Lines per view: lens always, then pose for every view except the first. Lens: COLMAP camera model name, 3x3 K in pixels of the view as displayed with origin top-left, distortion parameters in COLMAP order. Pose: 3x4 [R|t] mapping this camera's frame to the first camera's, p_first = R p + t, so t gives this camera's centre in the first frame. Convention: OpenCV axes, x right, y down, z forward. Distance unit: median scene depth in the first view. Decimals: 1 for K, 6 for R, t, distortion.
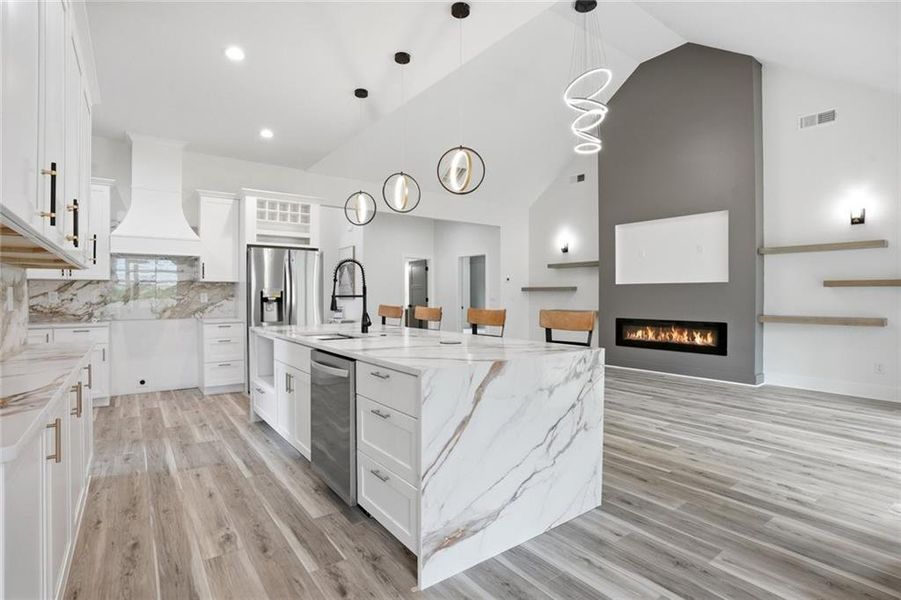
lens RADIAL K [[442.3, 0, 446.6], [0, 442.3, 297.8], [0, 0, 1]] dist [-0.064646, 0.036346]
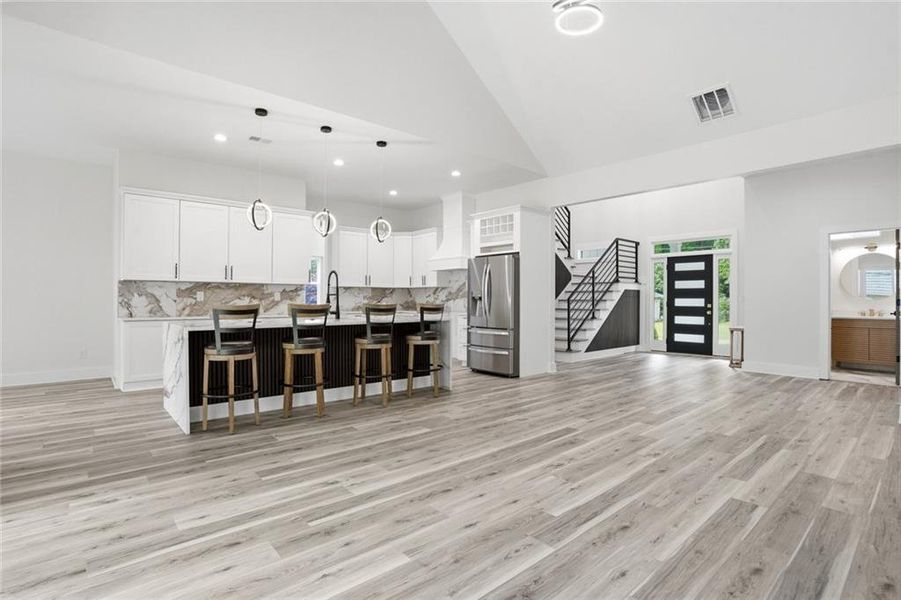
lens RADIAL K [[442.3, 0, 446.6], [0, 442.3, 297.8], [0, 0, 1]] dist [-0.064646, 0.036346]
pose [[0.067461, -0.003405, -0.997716, 1.304566], [-0.002498, 0.999990, -0.003582, 0.012869], [0.997719, 0.002734, 0.067451, 1.237961]]
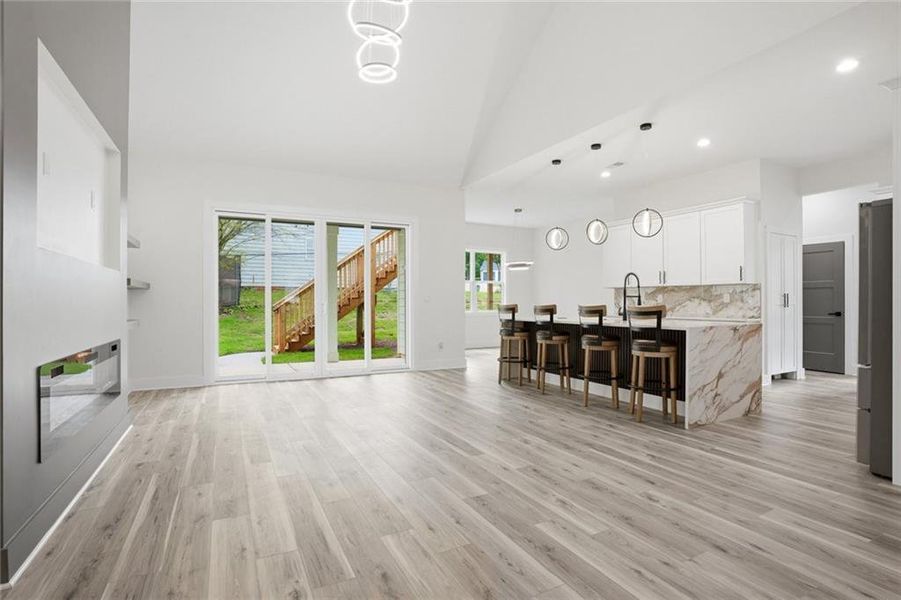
lens RADIAL K [[442.3, 0, 446.6], [0, 442.3, 297.8], [0, 0, 1]] dist [-0.064646, 0.036346]
pose [[-0.983479, 0.003135, 0.180994, 0.144823], [0.001377, 0.999951, -0.009837, 0.016224], [-0.181016, -0.009426, -0.983435, 2.530132]]
